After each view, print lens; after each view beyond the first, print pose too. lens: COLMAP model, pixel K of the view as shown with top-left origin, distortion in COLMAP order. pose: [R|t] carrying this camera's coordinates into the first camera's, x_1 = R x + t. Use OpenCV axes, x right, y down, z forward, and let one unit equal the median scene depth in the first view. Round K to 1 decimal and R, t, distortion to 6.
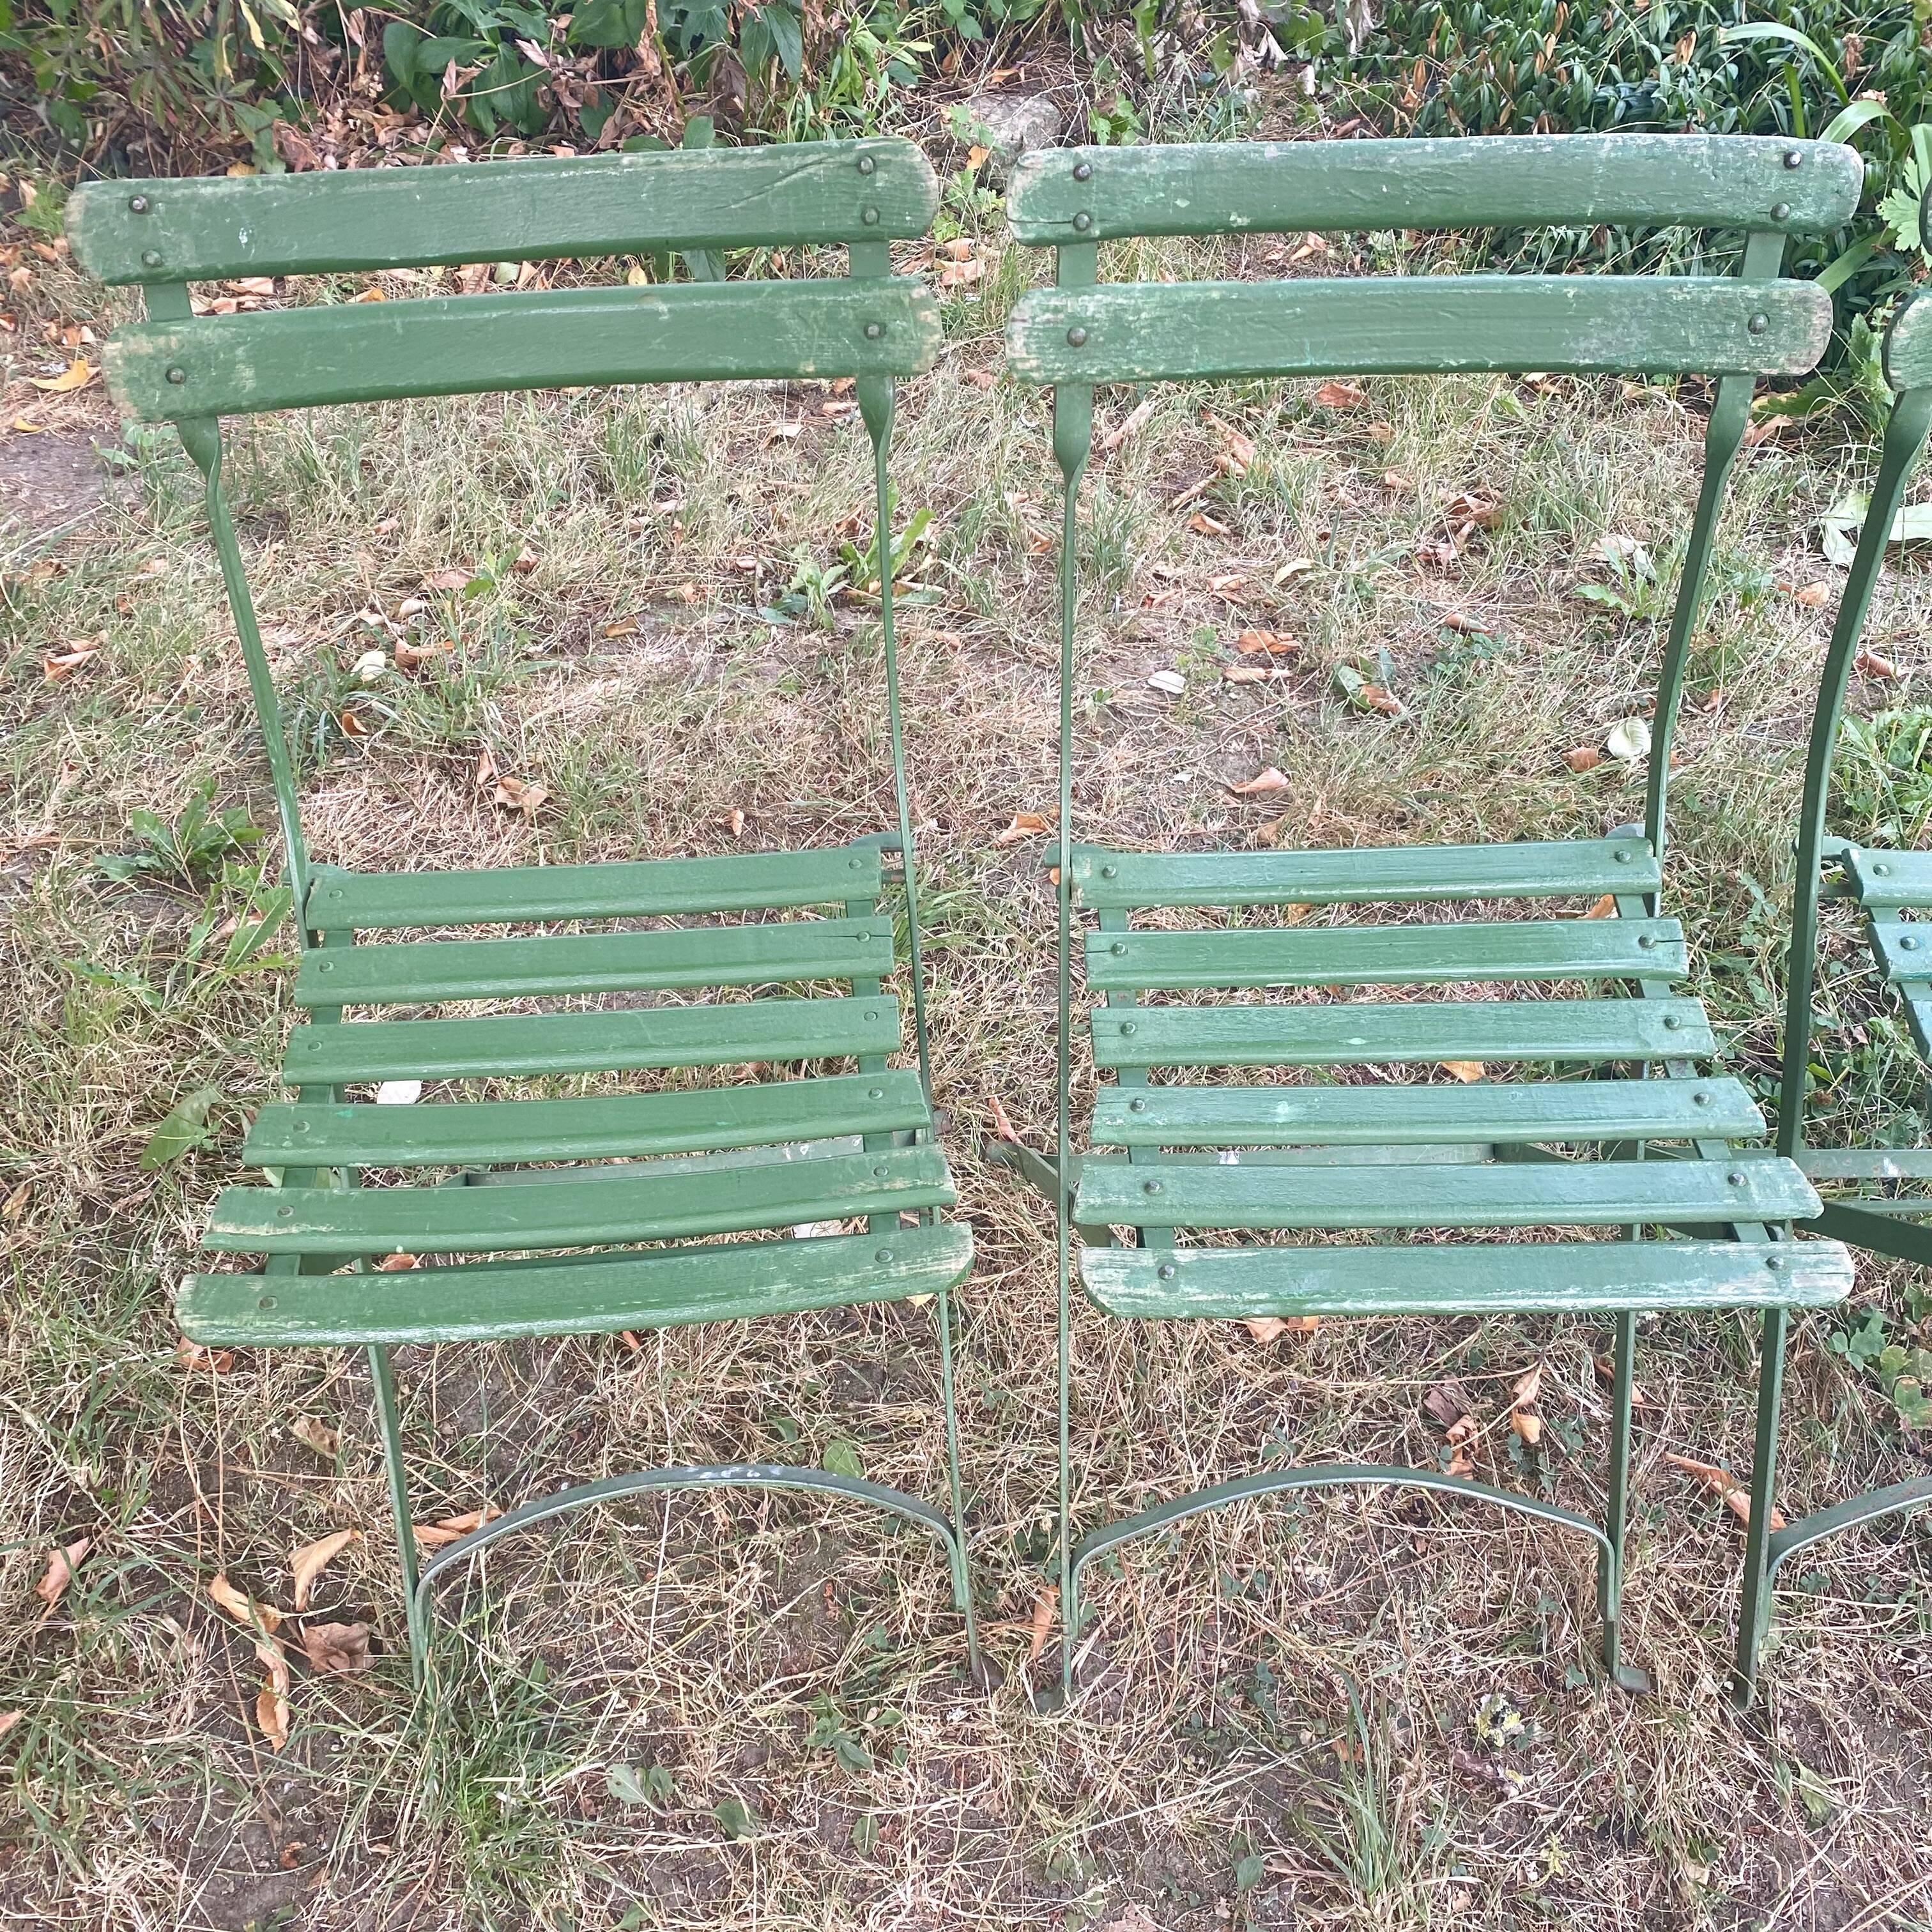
lens RADIAL K [[1973.3, 0, 968.6], [0, 1973.3, 976.7], [0, 0, 1]] dist [0.011457, 0.000000]
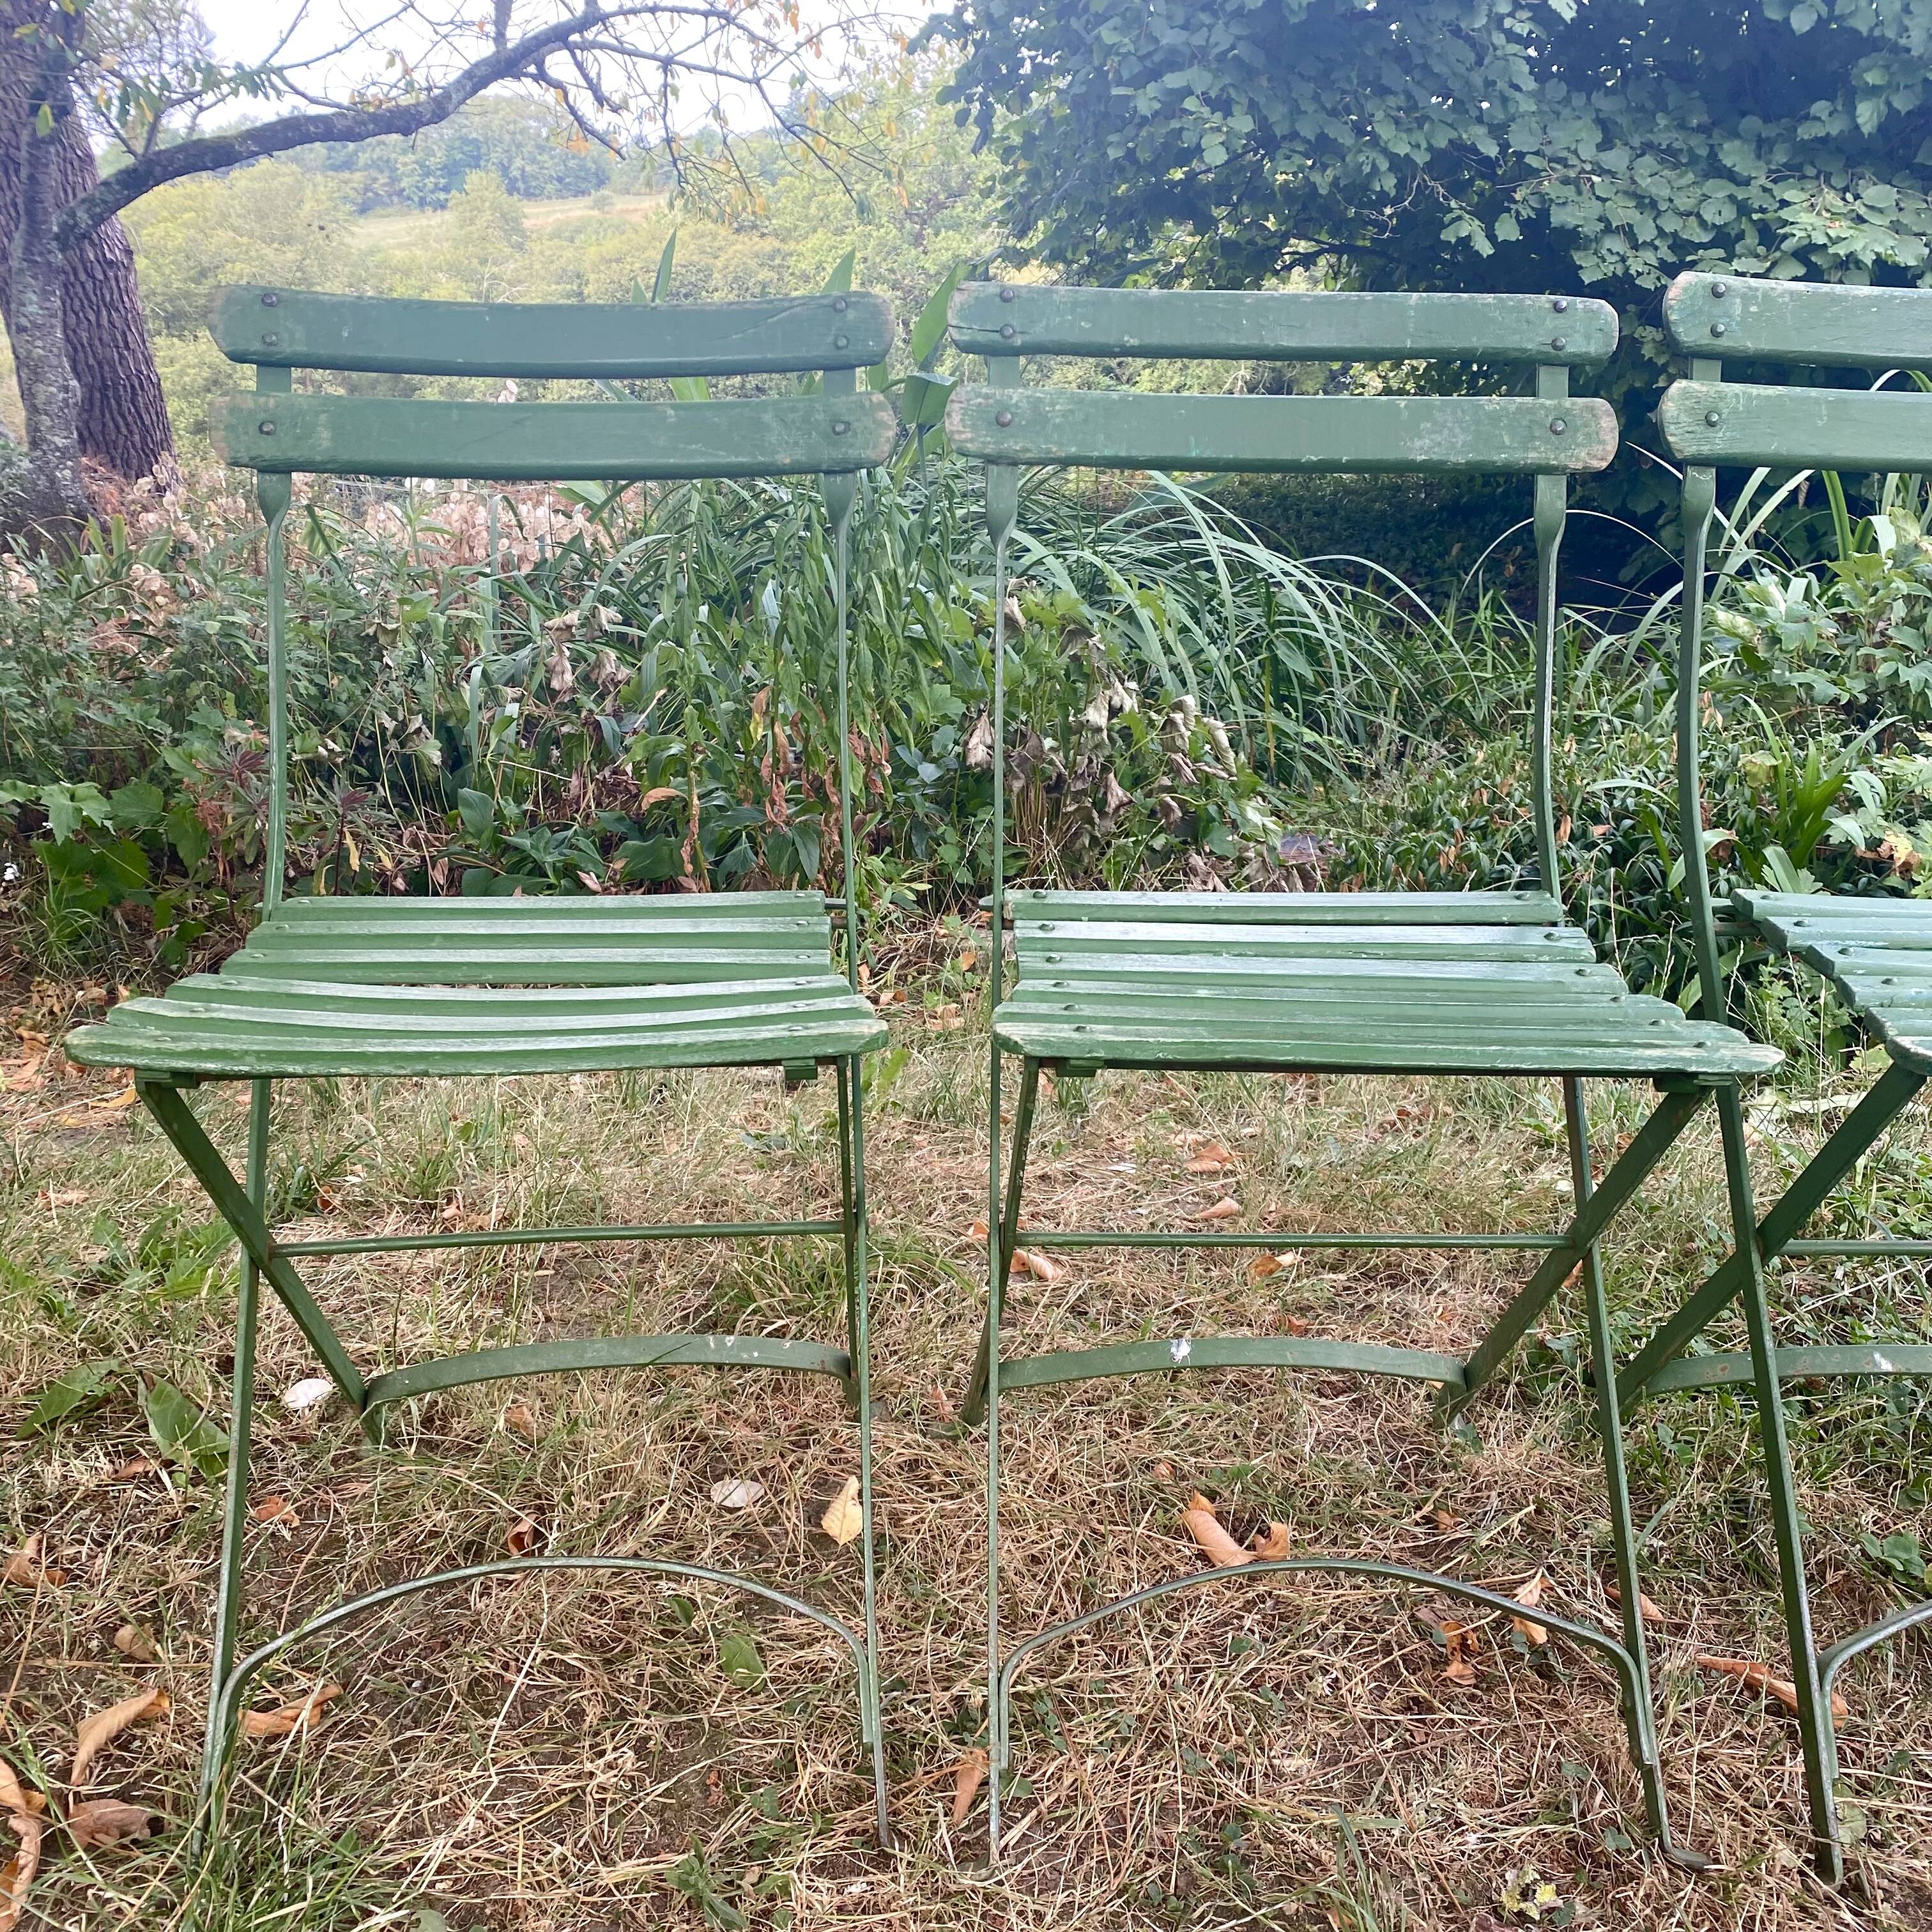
lens RADIAL K [[1973.3, 0, 969.1], [0, 1973.3, 975.7], [0, 0, 1]] dist [0.011457, 0.000000]
pose [[0.999795, 0.018560, -0.008144, 0.036236], [-0.020017, 0.841107, -0.540499, 0.456367], [-0.003182, 0.540551, 0.841306, 0.111386]]
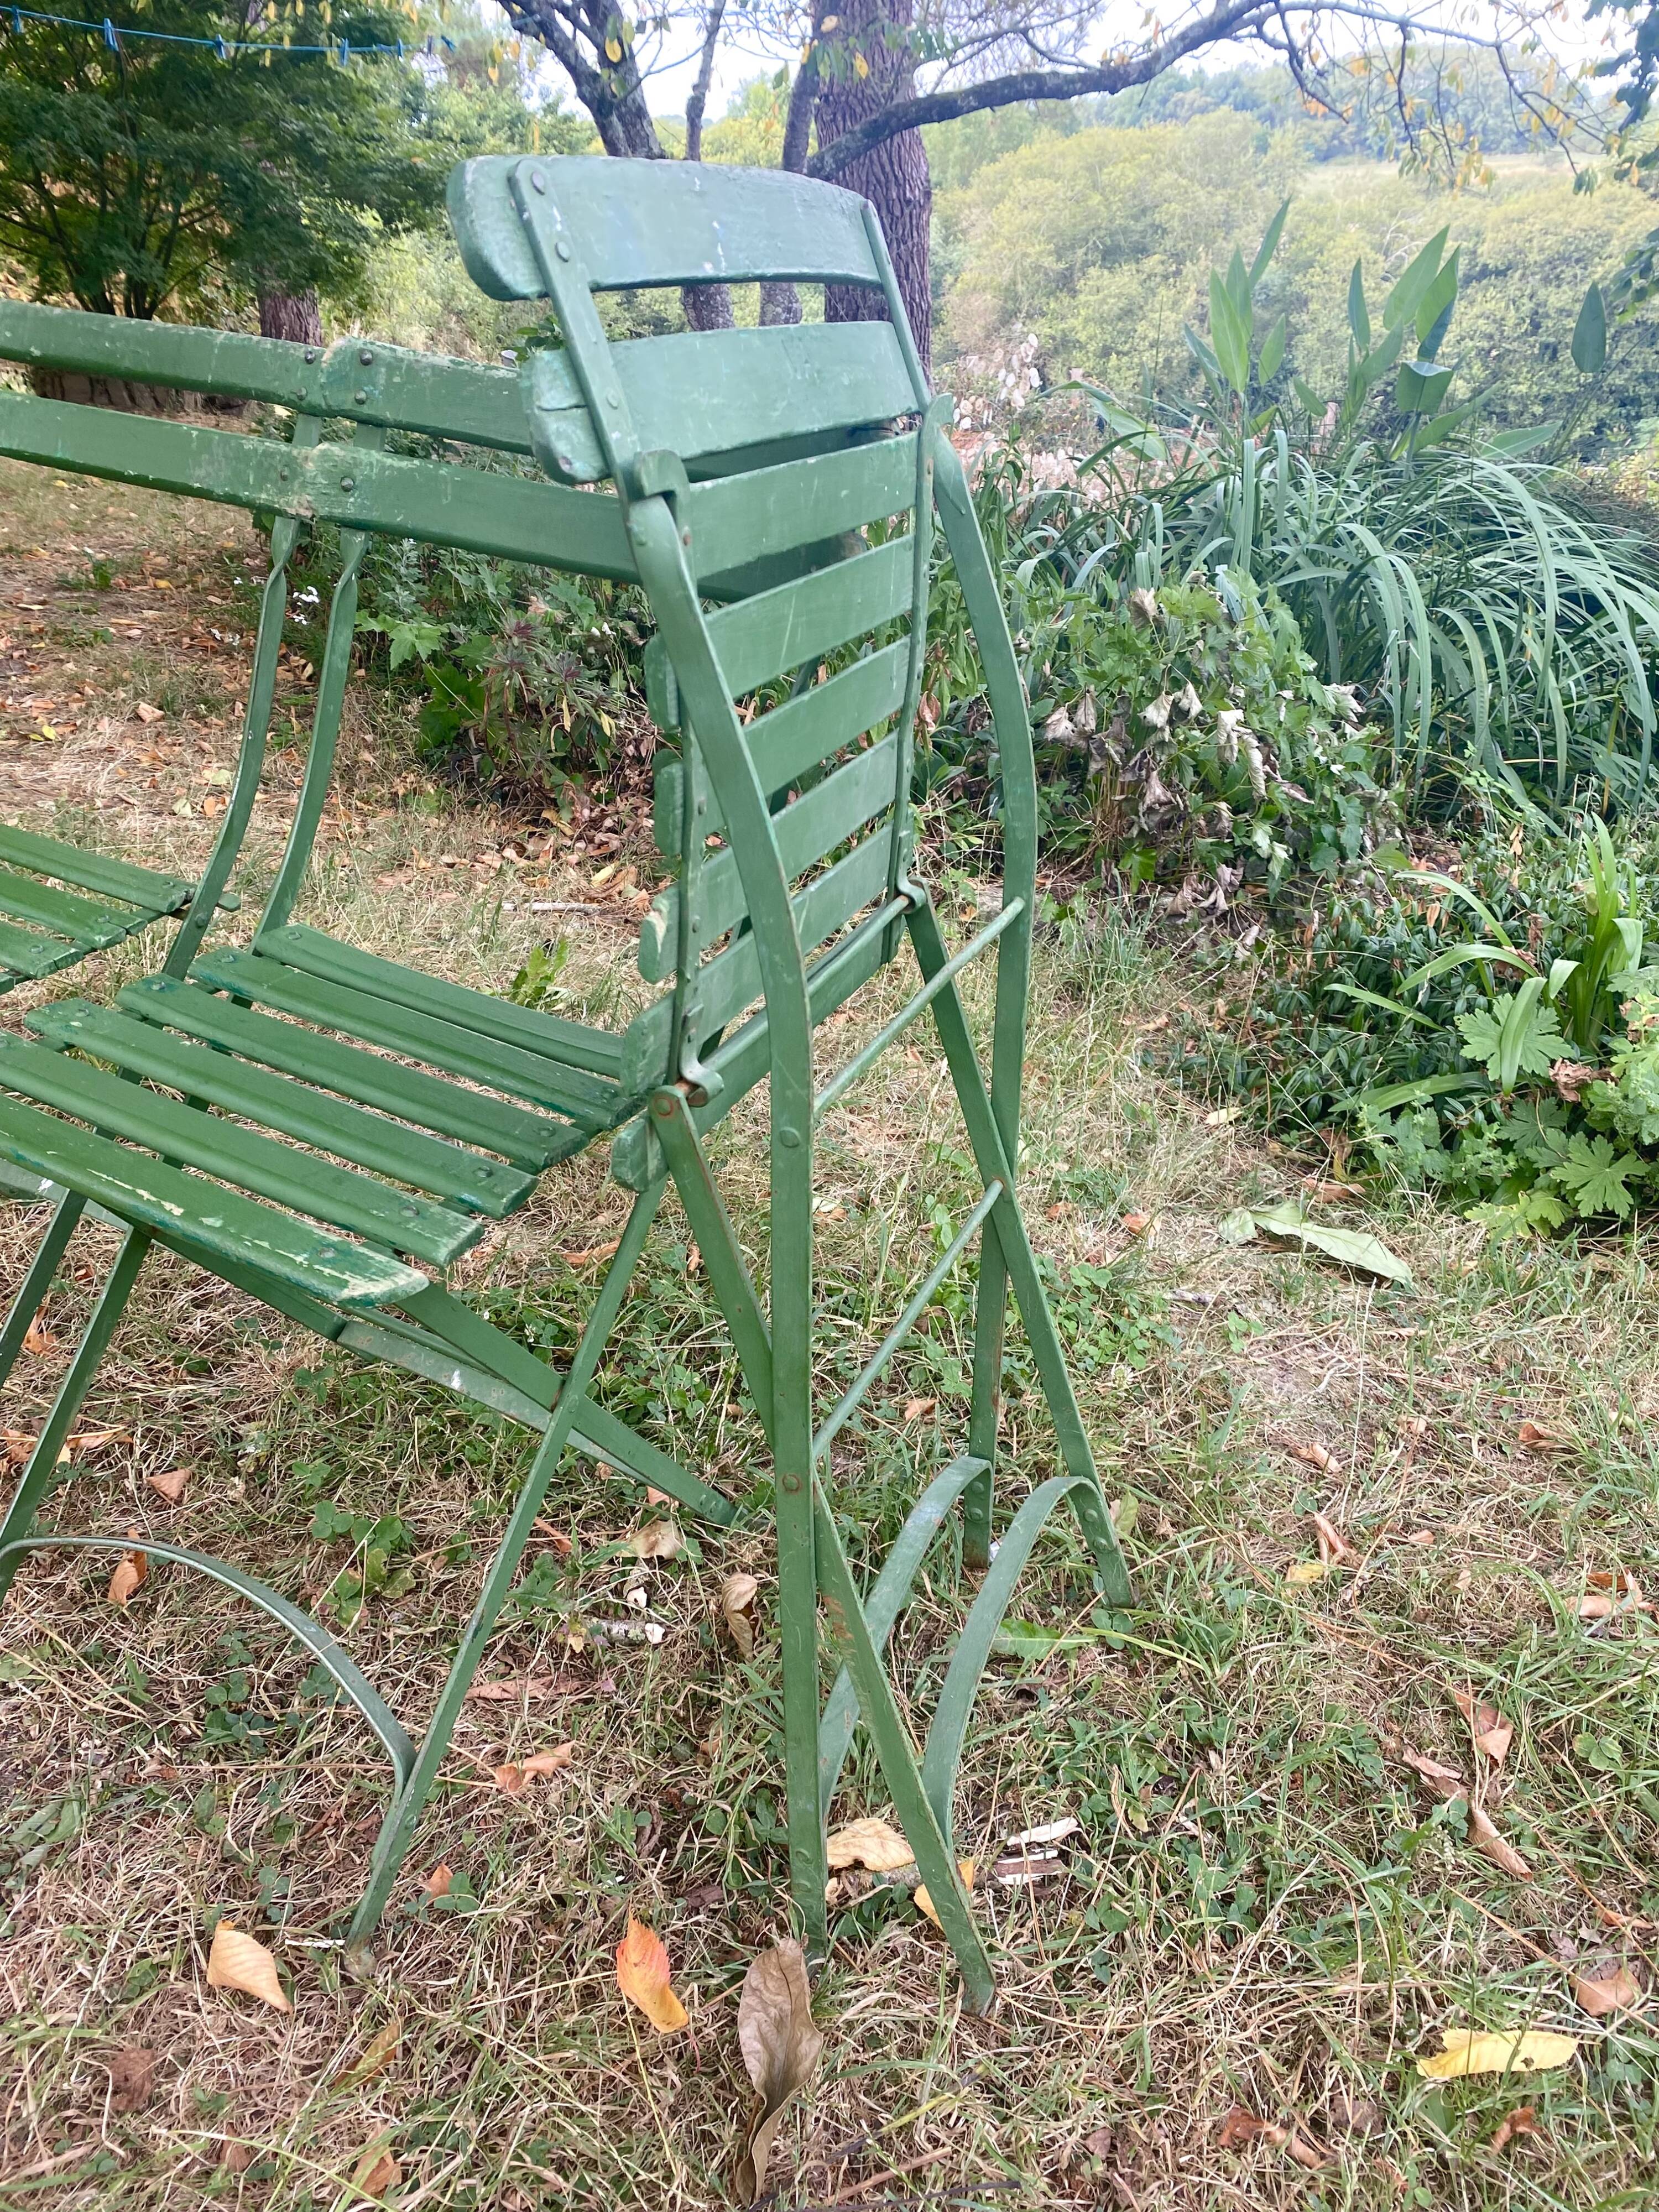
lens RADIAL K [[1702.9, 0, 836.9], [0, 1702.9, 1101.1], [0, 0, 1]] dist [0.027302, -0.023140]
pose [[0.853731, 0.300188, -0.425476, 0.975716], [-0.451186, 0.834366, -0.316645, 0.164719], [0.259949, 0.462299, 0.847765, 0.224640]]
